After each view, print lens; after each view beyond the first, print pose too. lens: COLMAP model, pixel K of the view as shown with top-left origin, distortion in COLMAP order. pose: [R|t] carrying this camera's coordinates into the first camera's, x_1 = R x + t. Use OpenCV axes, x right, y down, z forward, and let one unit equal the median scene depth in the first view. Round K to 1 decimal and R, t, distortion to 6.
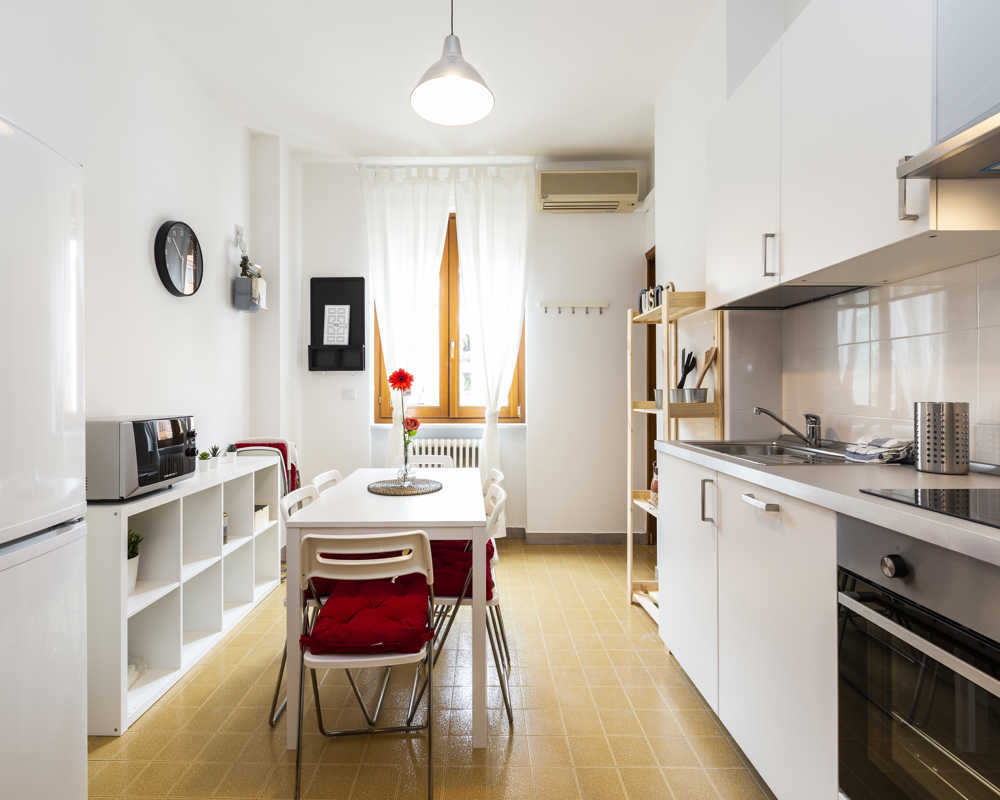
lens RADIAL K [[474.1, 0, 481.6], [0, 474.1, 381.6], [0, 0, 1]] dist [-0.002763, 0.000495]
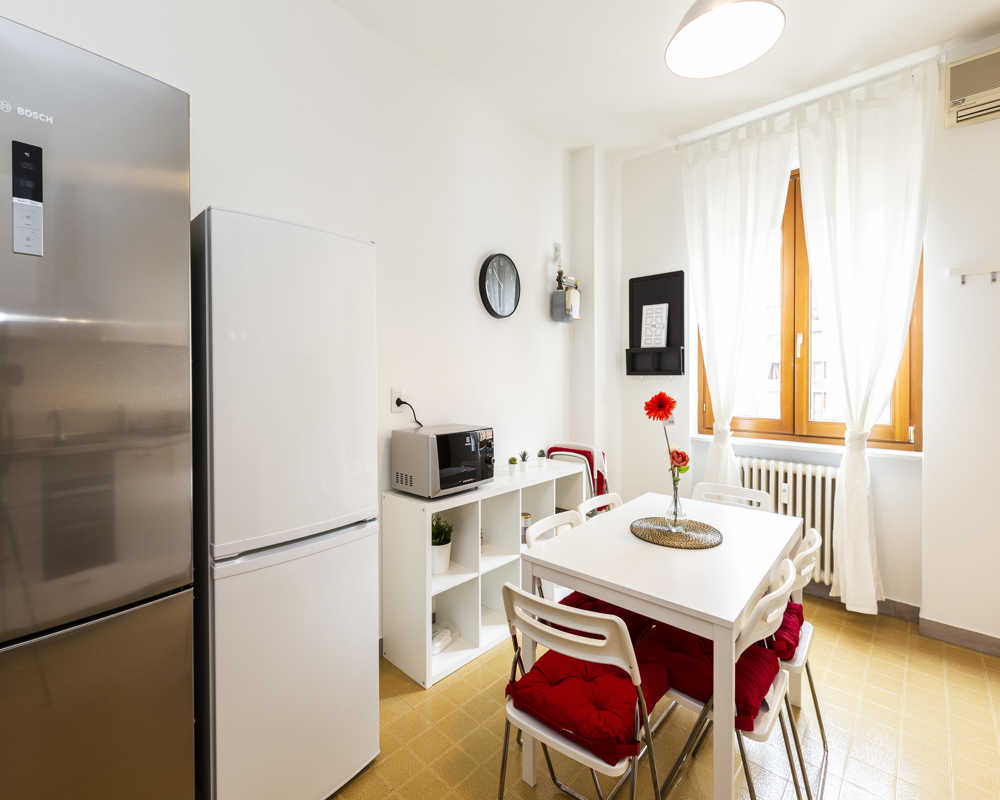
lens RADIAL K [[474.1, 0, 481.6], [0, 474.1, 381.6], [0, 0, 1]] dist [-0.002763, 0.000495]
pose [[0.740287, -0.003202, -0.672283, 0.084428], [0.017051, 0.999756, 0.014013, -0.034240], [0.672075, -0.021837, 0.740161, 0.089898]]
